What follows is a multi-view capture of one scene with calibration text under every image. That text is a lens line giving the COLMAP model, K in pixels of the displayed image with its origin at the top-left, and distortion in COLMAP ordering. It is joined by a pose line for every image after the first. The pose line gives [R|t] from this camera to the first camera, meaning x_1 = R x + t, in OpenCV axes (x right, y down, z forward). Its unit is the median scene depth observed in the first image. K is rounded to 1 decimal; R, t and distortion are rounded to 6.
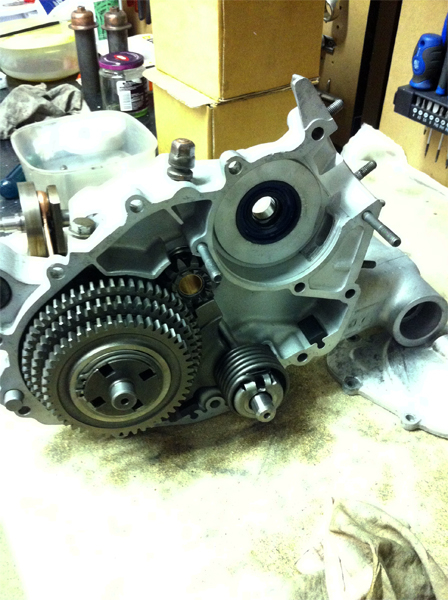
lens RADIAL K [[607.9, 0, 224.0], [0, 607.9, 300.0], [0, 0, 1]] dist [0.171422, -0.252458]
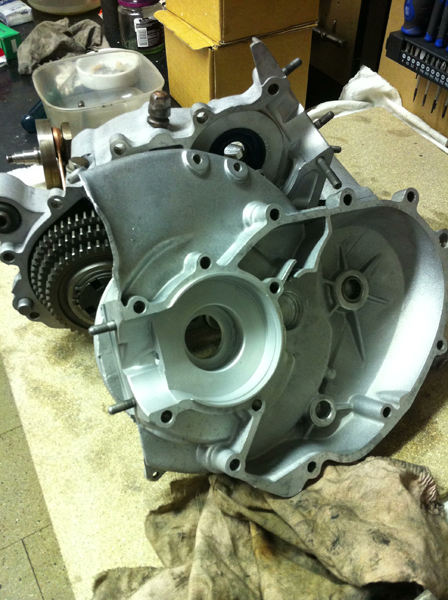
lens RADIAL K [[607.9, 0, 224.0], [0, 607.9, 300.0], [0, 0, 1]] dist [0.171422, -0.252458]
pose [[0.997871, 0.035458, -0.054734, 0.117951], [-0.029388, 0.993719, 0.107980, 0.004255], [0.058219, -0.106142, 0.992645, -0.189391]]
